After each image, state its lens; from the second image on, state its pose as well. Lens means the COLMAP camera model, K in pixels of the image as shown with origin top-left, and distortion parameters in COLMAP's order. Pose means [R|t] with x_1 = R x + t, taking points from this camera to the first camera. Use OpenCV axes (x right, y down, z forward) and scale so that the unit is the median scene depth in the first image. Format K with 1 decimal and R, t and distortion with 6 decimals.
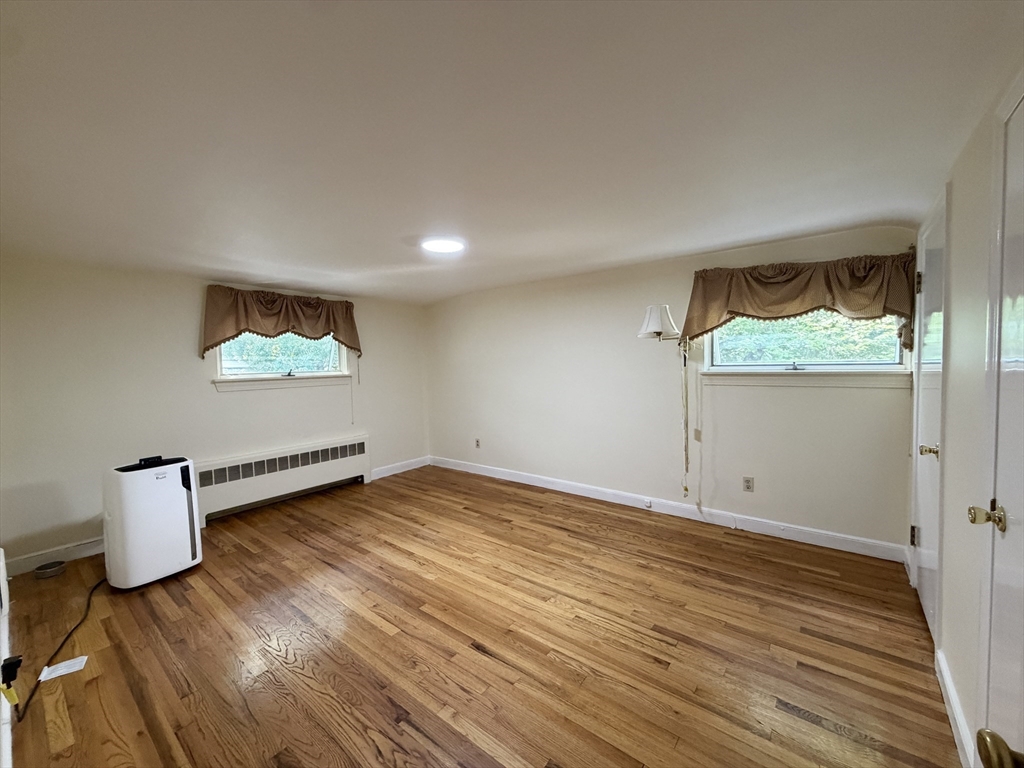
lens RADIAL K [[409.6, 0, 507.4], [0, 409.6, 383.6], [0, 0, 1]] dist [-0.002861, 0.000915]
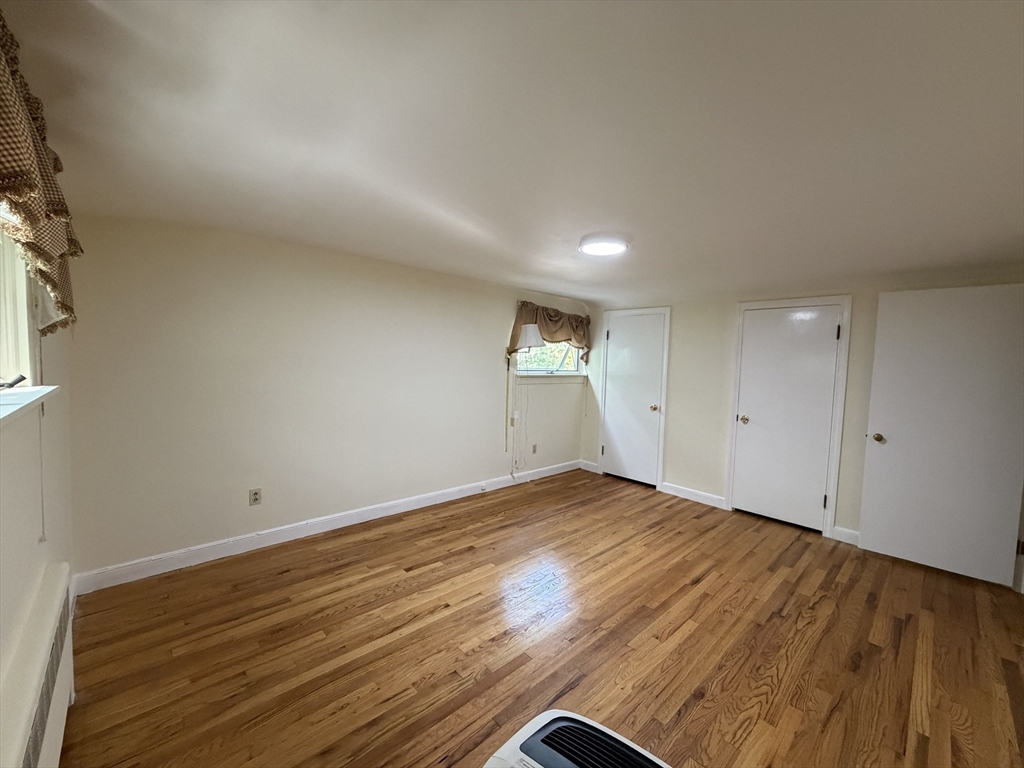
lens RADIAL K [[409.6, 0, 511.9], [0, 409.6, 383.0], [0, 0, 1]] dist [-0.002861, 0.000915]
pose [[0.147850, -0.029484, 0.988570, -0.903211], [0.016093, 0.999495, 0.027403, -0.040115], [-0.988879, 0.011857, 0.148250, 0.845762]]
